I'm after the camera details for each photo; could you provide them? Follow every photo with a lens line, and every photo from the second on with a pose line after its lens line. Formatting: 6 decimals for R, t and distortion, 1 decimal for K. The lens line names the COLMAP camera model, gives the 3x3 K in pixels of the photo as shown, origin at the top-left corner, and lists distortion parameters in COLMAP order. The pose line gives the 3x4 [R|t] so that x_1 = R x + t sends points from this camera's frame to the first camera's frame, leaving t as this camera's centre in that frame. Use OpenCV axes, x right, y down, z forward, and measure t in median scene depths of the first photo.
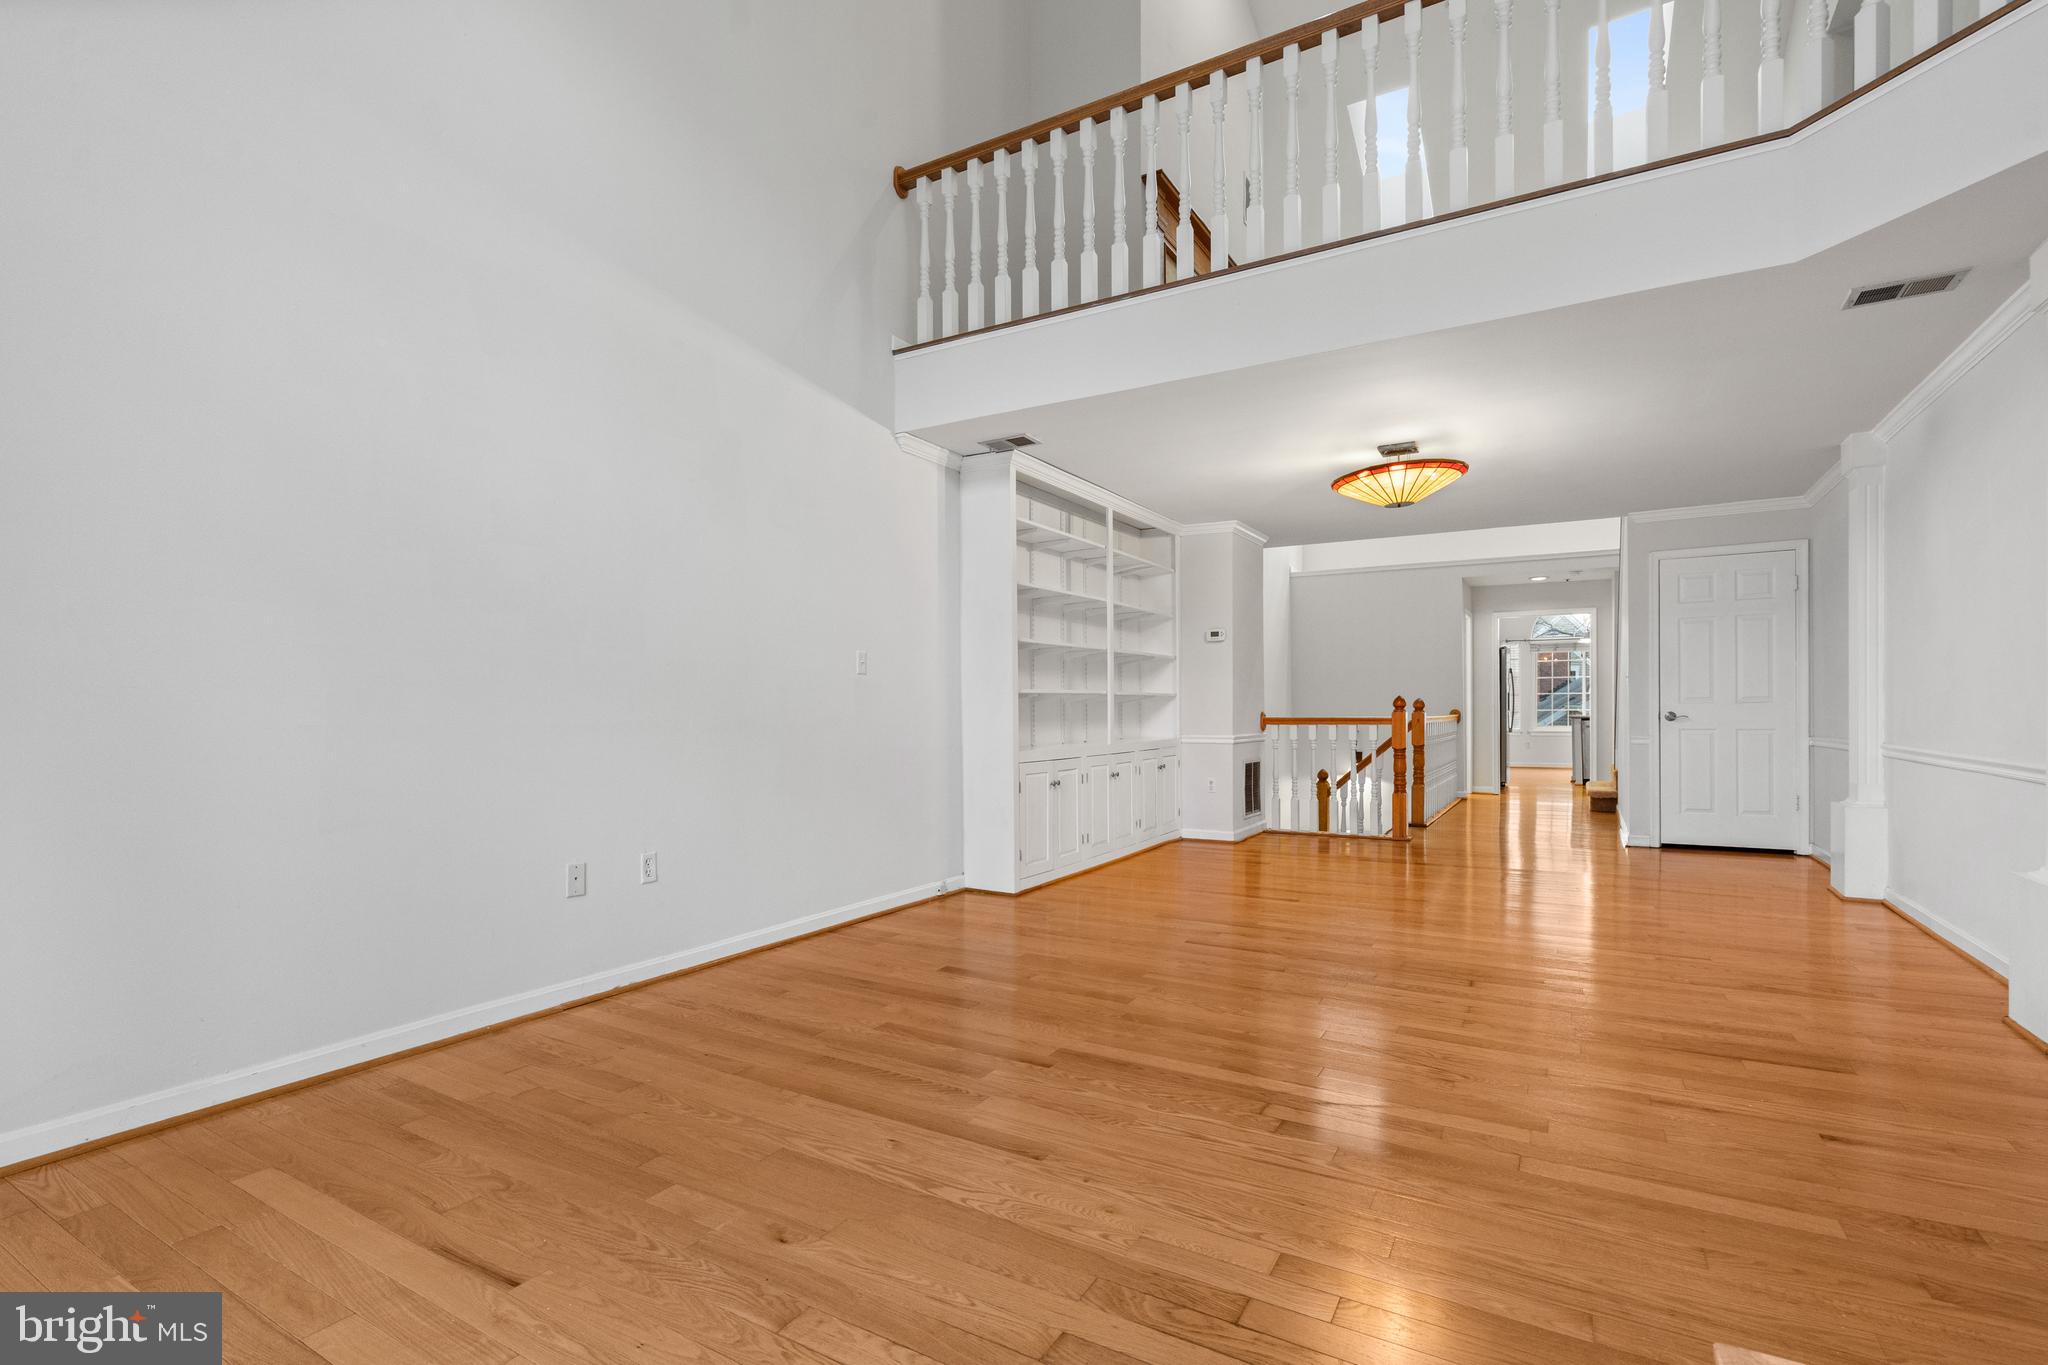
lens RADIAL K [[952.7, 0, 1006.4], [0, 952.7, 710.1], [0, 0, 1]] dist [0.000214, 0.000142]
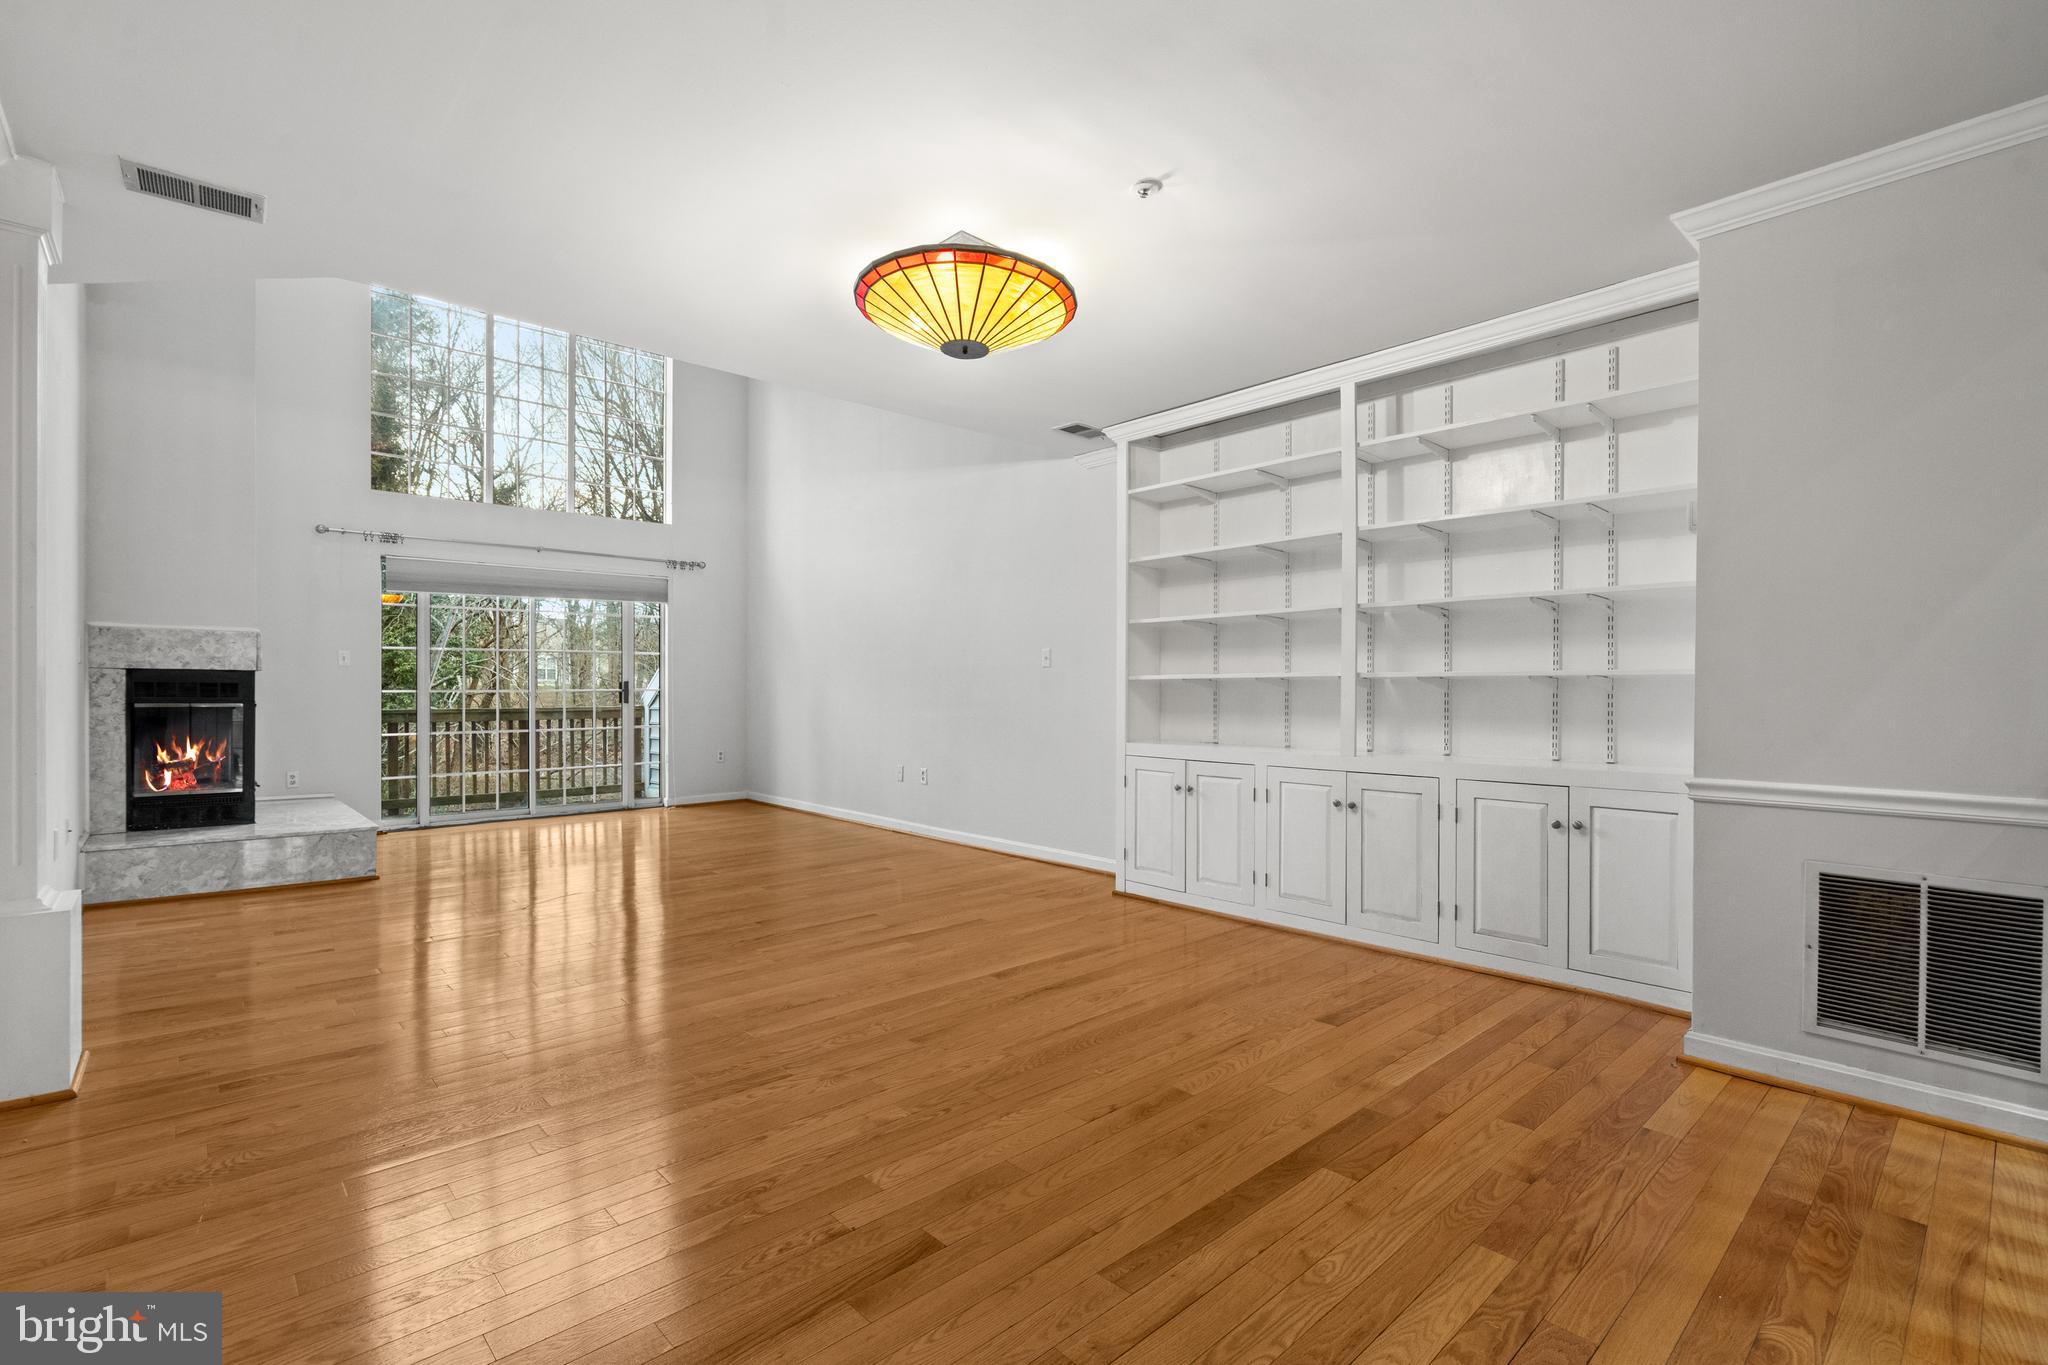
lens RADIAL K [[925.9, 0, 1019.6], [0, 925.9, 691.7], [0, 0, 1]] dist [-0.003570, -0.000288]
pose [[-0.288474, 0.007732, -0.957456, 0.700445], [-0.003223, 0.999954, 0.009046, -0.010885], [0.957482, 0.005696, -0.288436, 0.891747]]
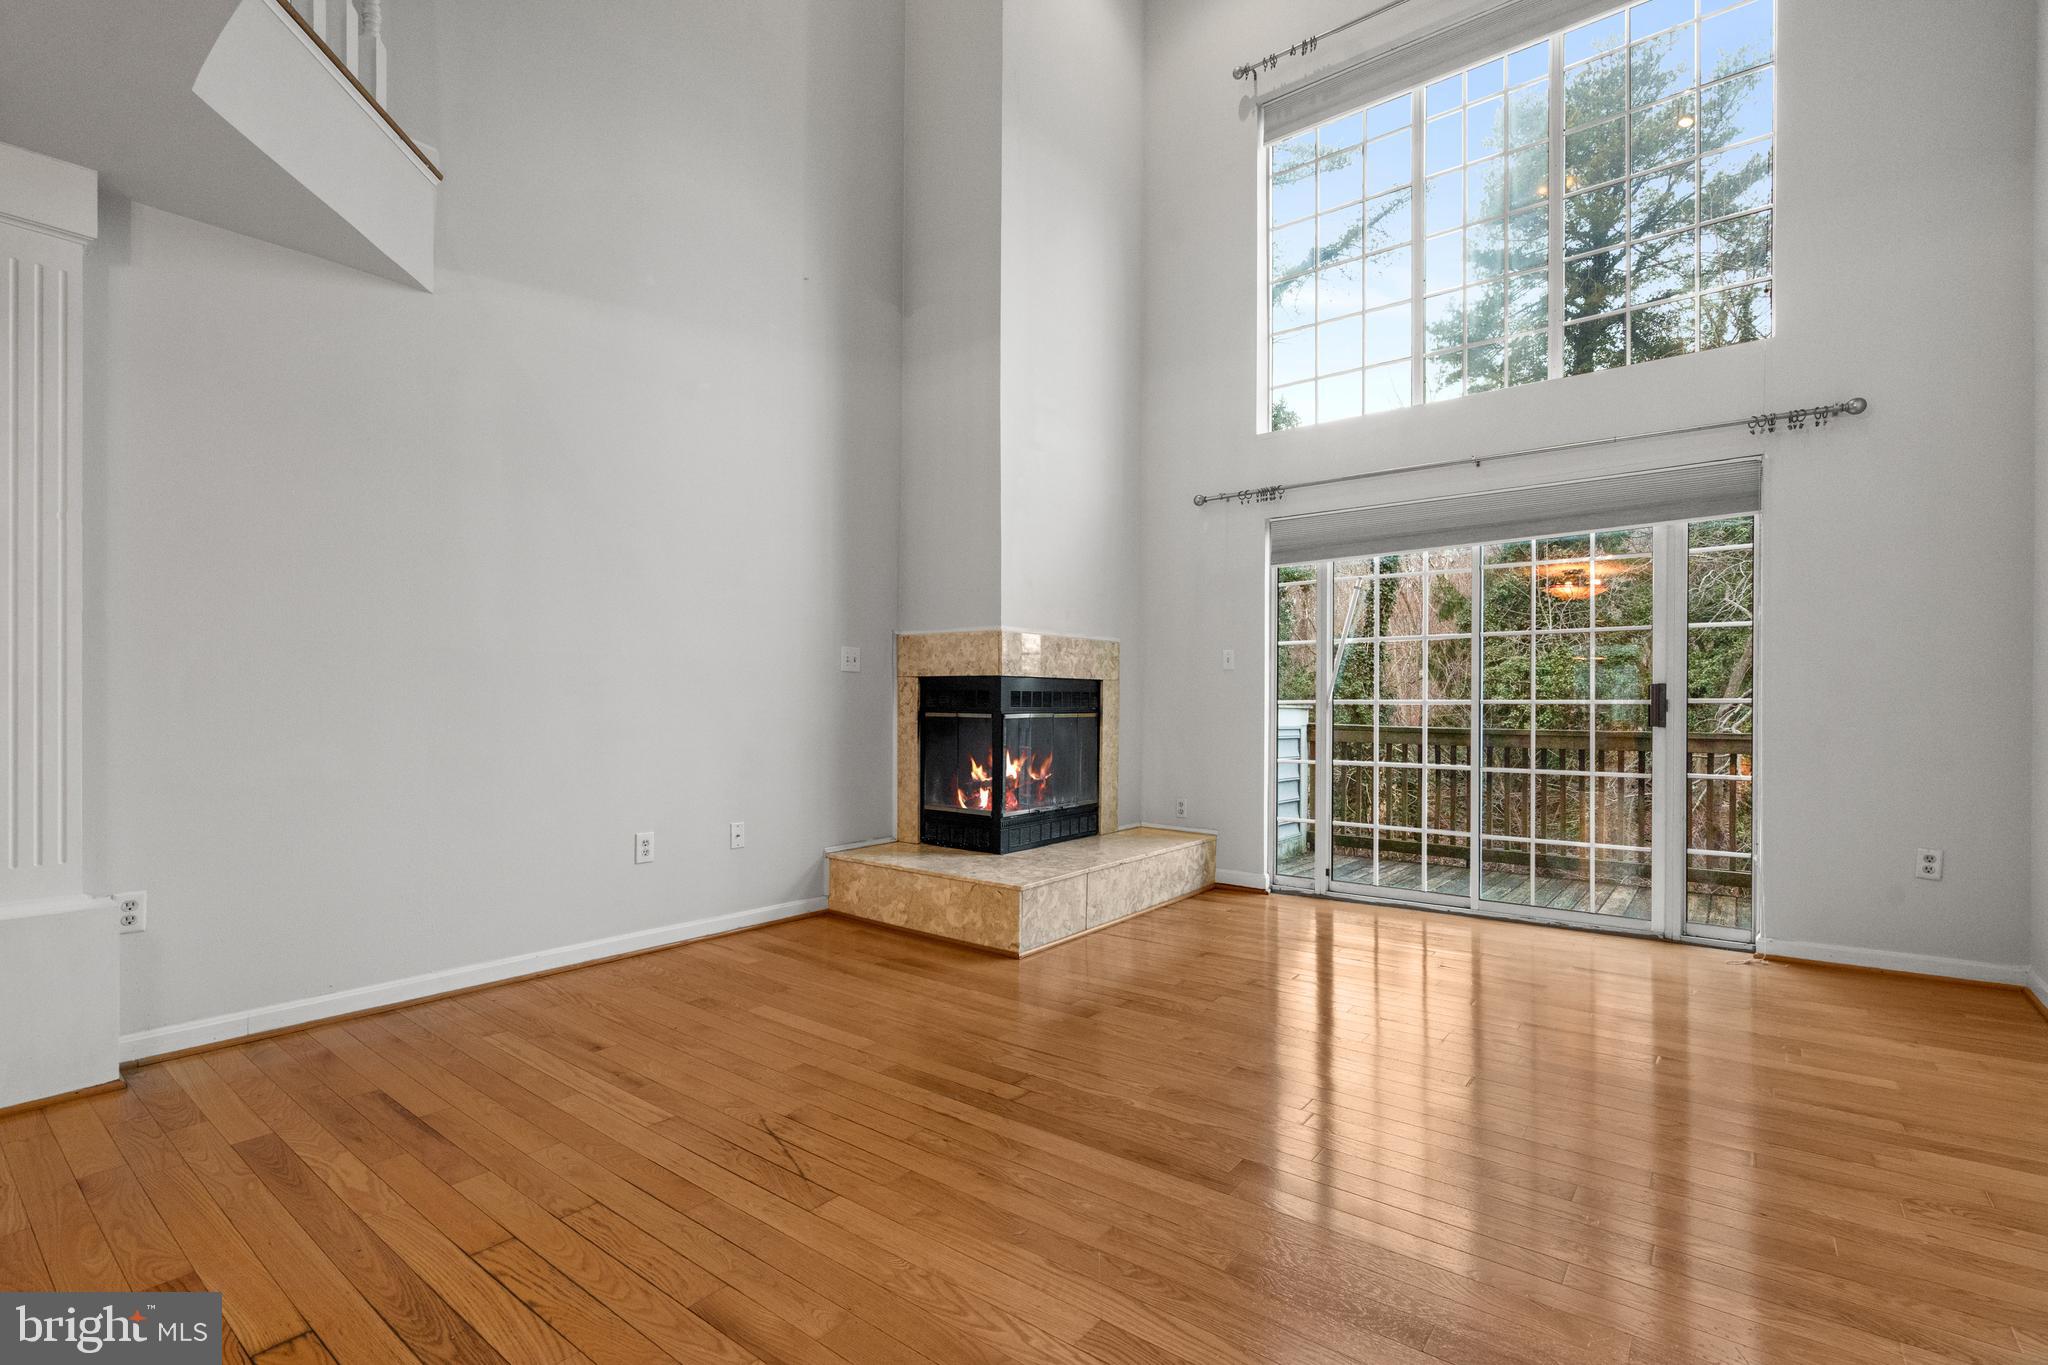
lens RADIAL K [[934.8, 0, 1019.7], [0, 934.8, 699.7], [0, 0, 1]] dist [-0.000888, 0.000131]
pose [[-0.991467, 0.001935, 0.130346, 0.050759], [0.002031, 0.999998, 0.000600, -0.002875], [-0.130345, 0.000860, -0.991468, 0.717974]]
